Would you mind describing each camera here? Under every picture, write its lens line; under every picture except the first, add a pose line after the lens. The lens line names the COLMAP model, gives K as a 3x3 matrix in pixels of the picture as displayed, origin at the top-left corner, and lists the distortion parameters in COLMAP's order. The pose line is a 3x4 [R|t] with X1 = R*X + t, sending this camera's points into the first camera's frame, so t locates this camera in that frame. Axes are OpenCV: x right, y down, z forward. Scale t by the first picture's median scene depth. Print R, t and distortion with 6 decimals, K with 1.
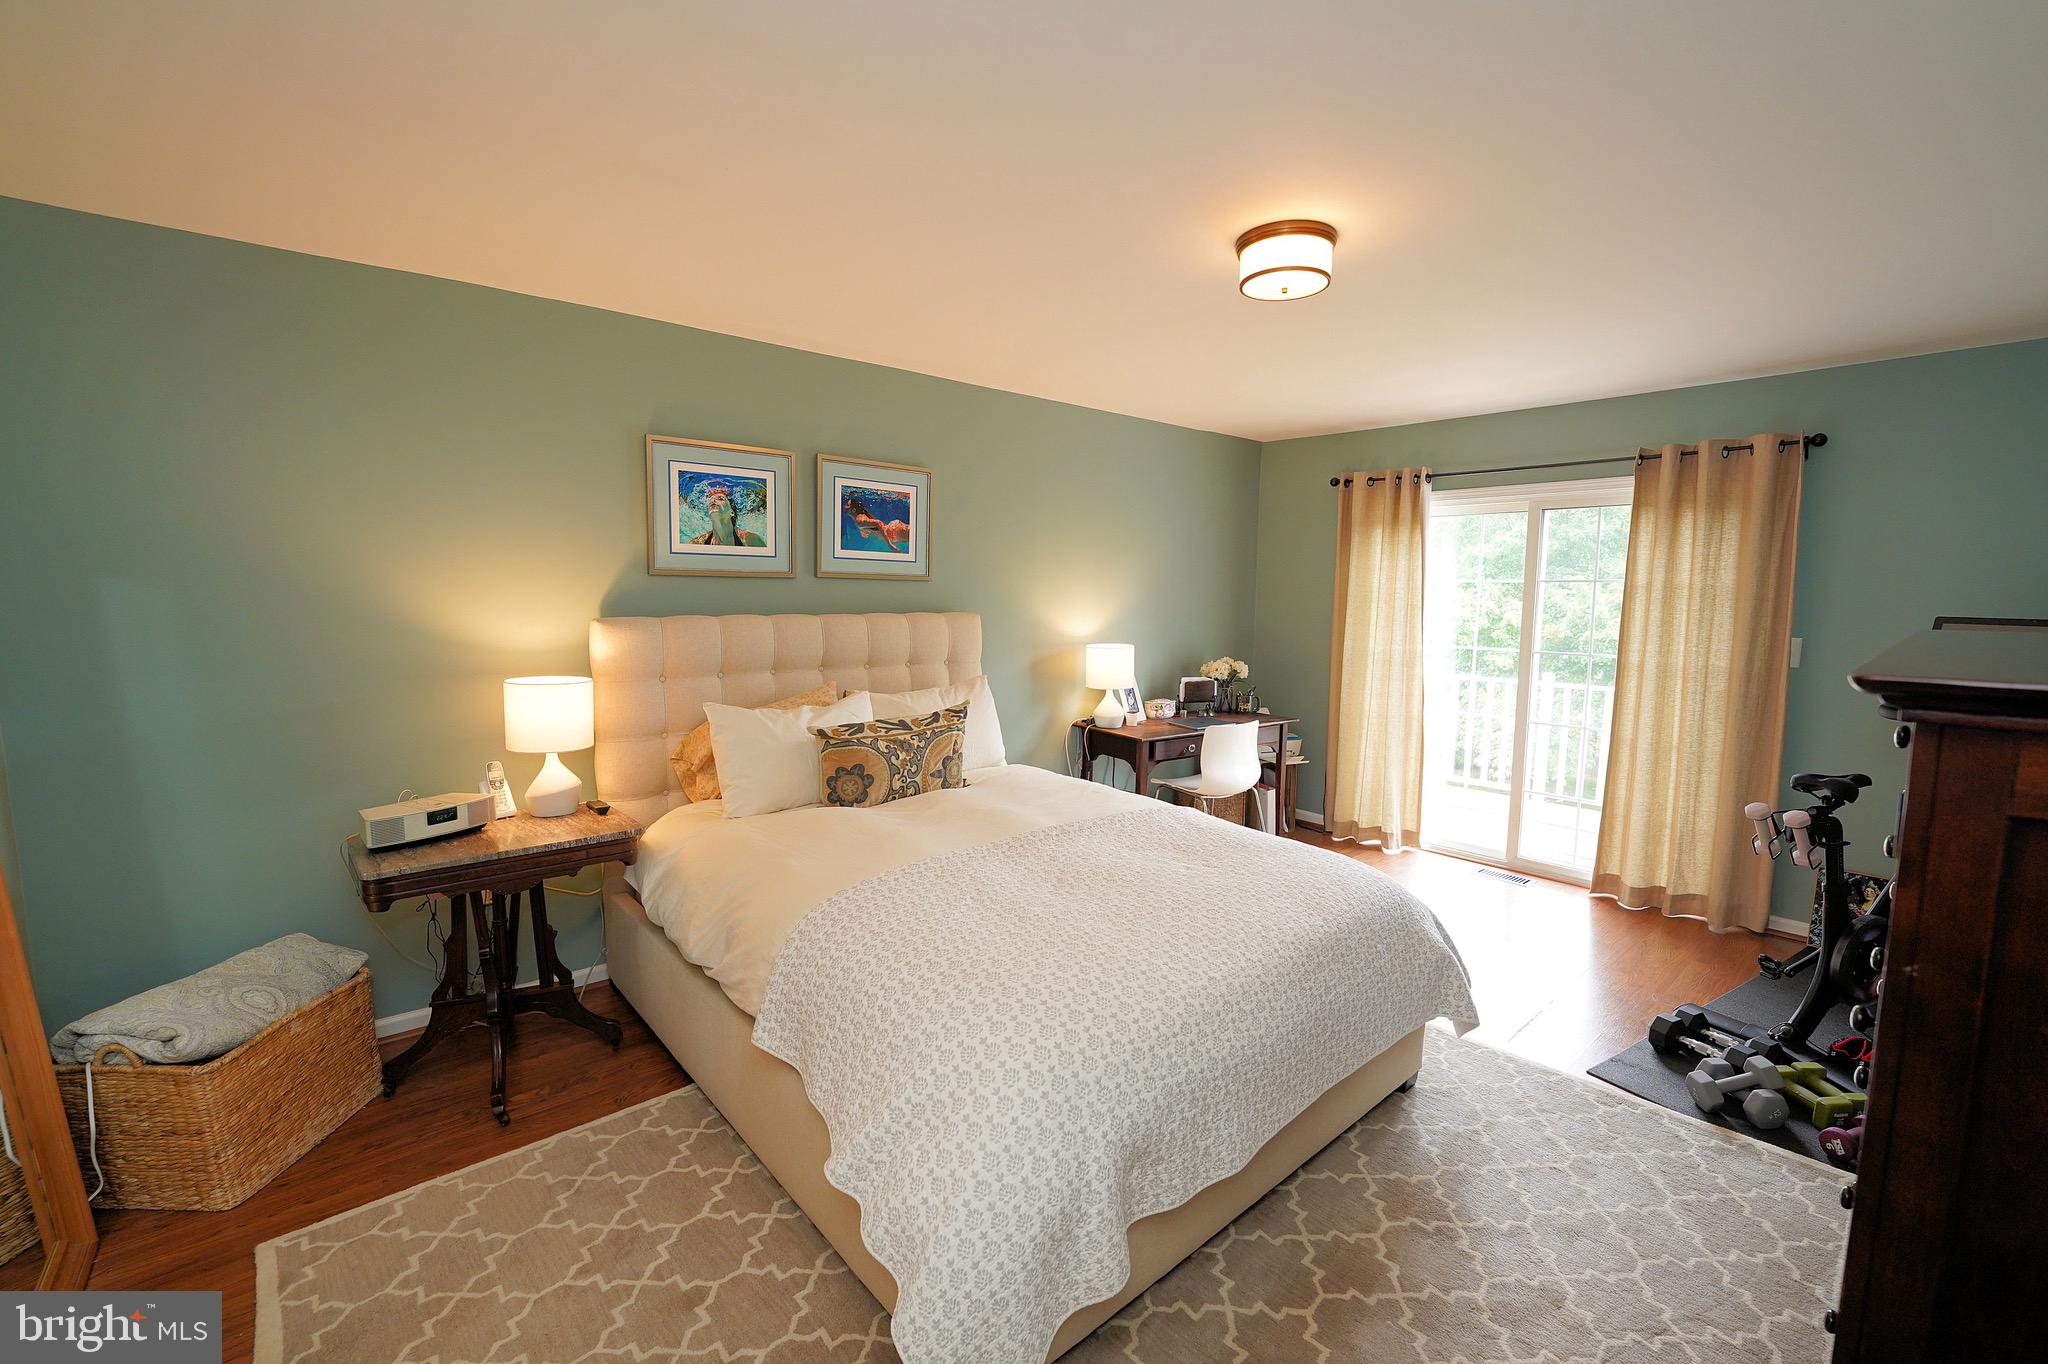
lens RADIAL K [[848.8, 0, 1020.6], [0, 848.8, 678.4], [0, 0, 1]] dist [-0.014384, -0.000006]
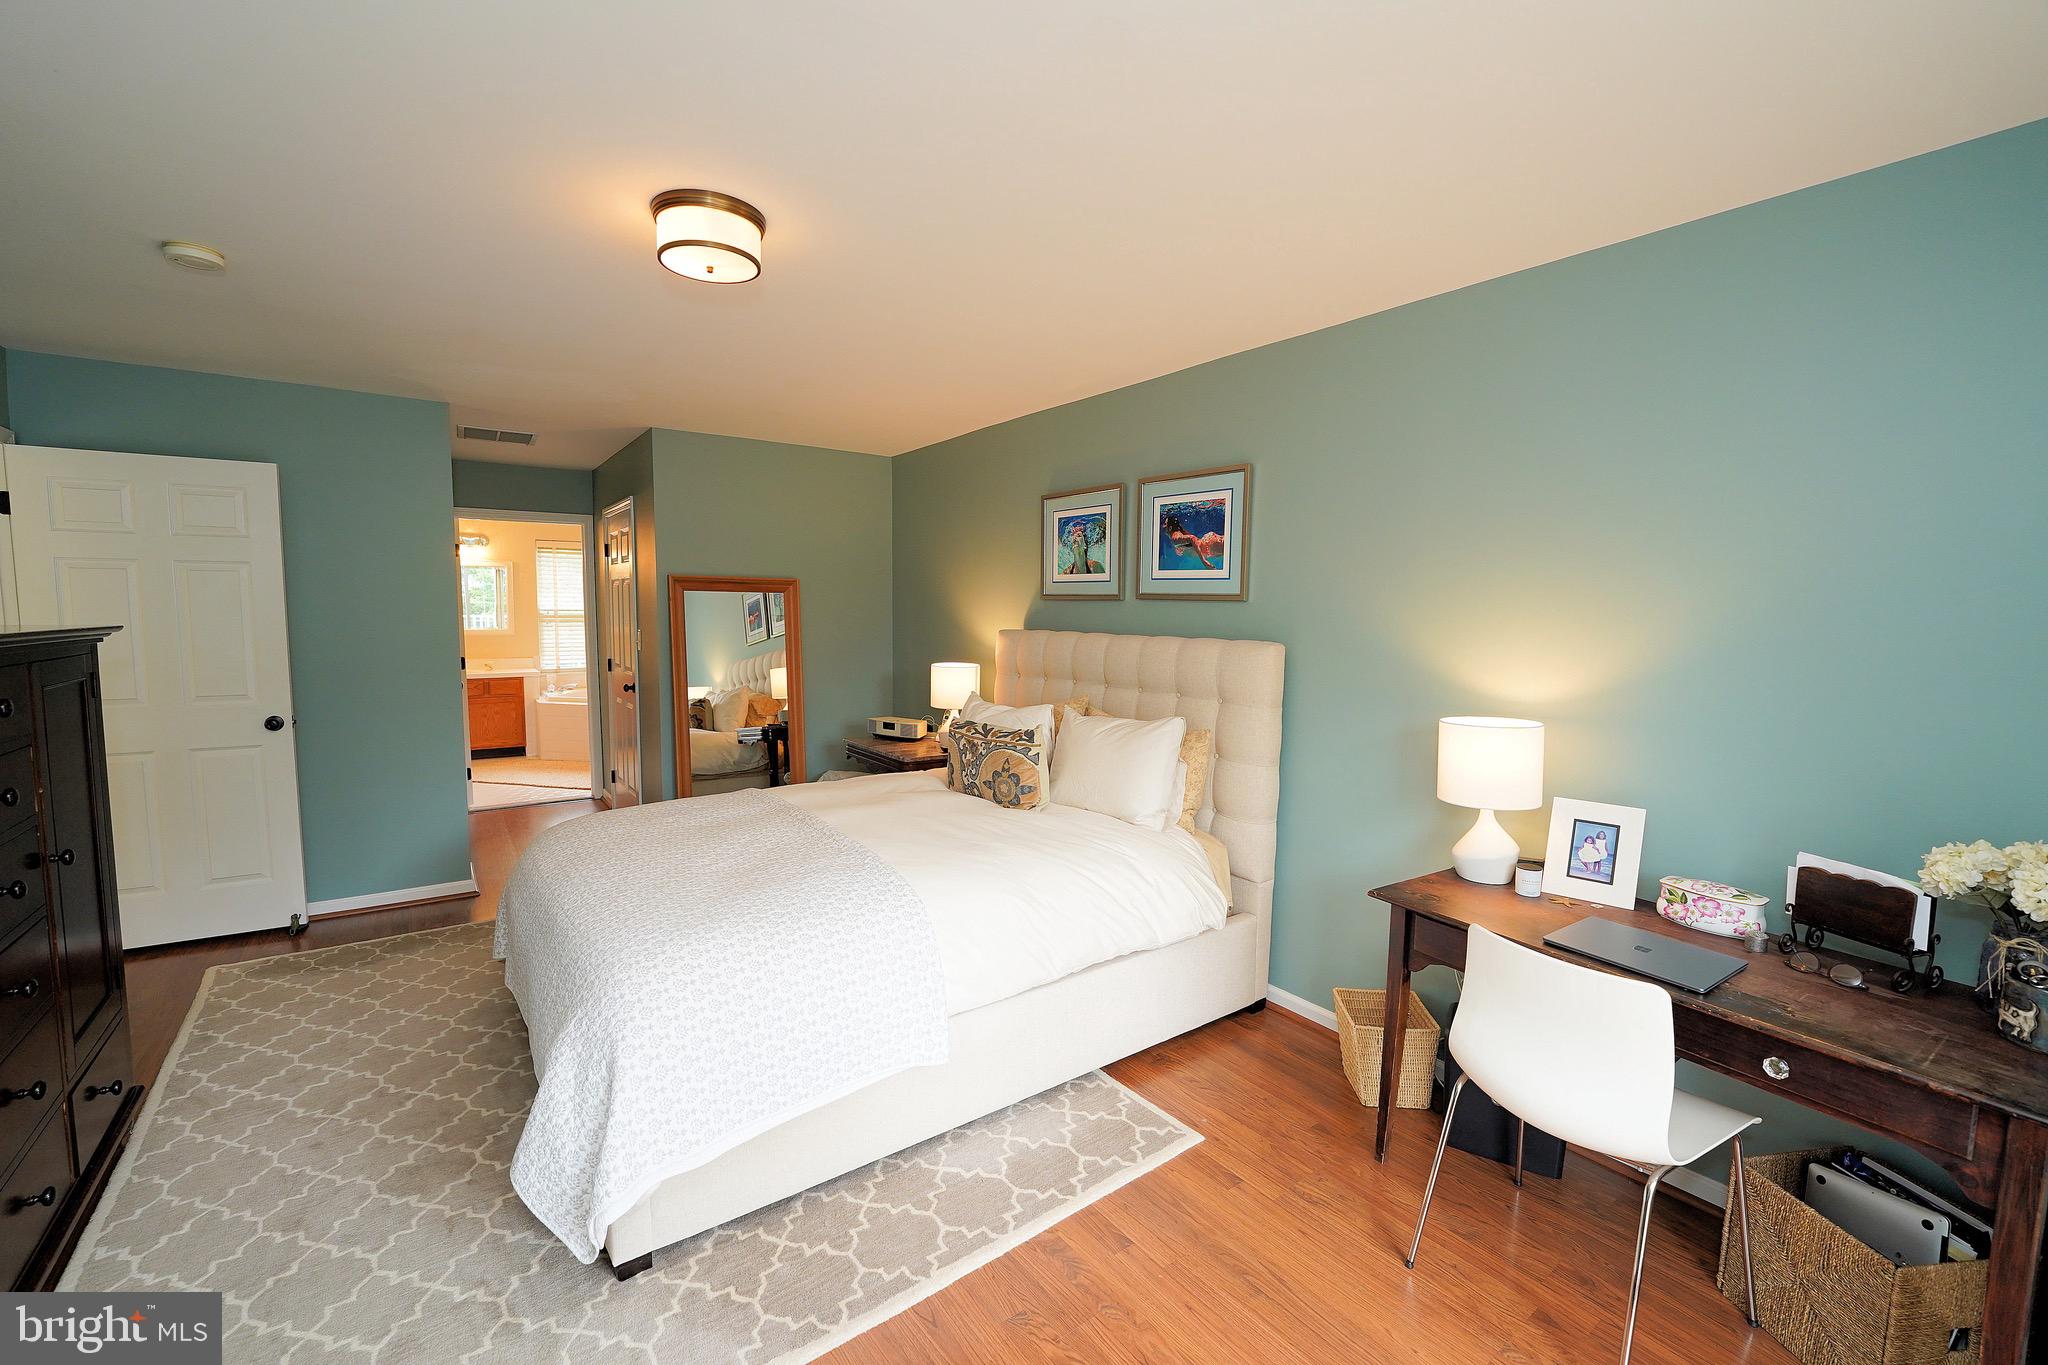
lens RADIAL K [[848.8, 0, 1020.7], [0, 848.8, 676.3], [0, 0, 1]] dist [-0.014384, -0.000006]
pose [[-0.080619, 0.067854, -0.994433, 0.753892], [-0.120570, 0.989690, 0.077305, -0.084397], [0.989426, 0.126131, -0.071606, 0.894818]]
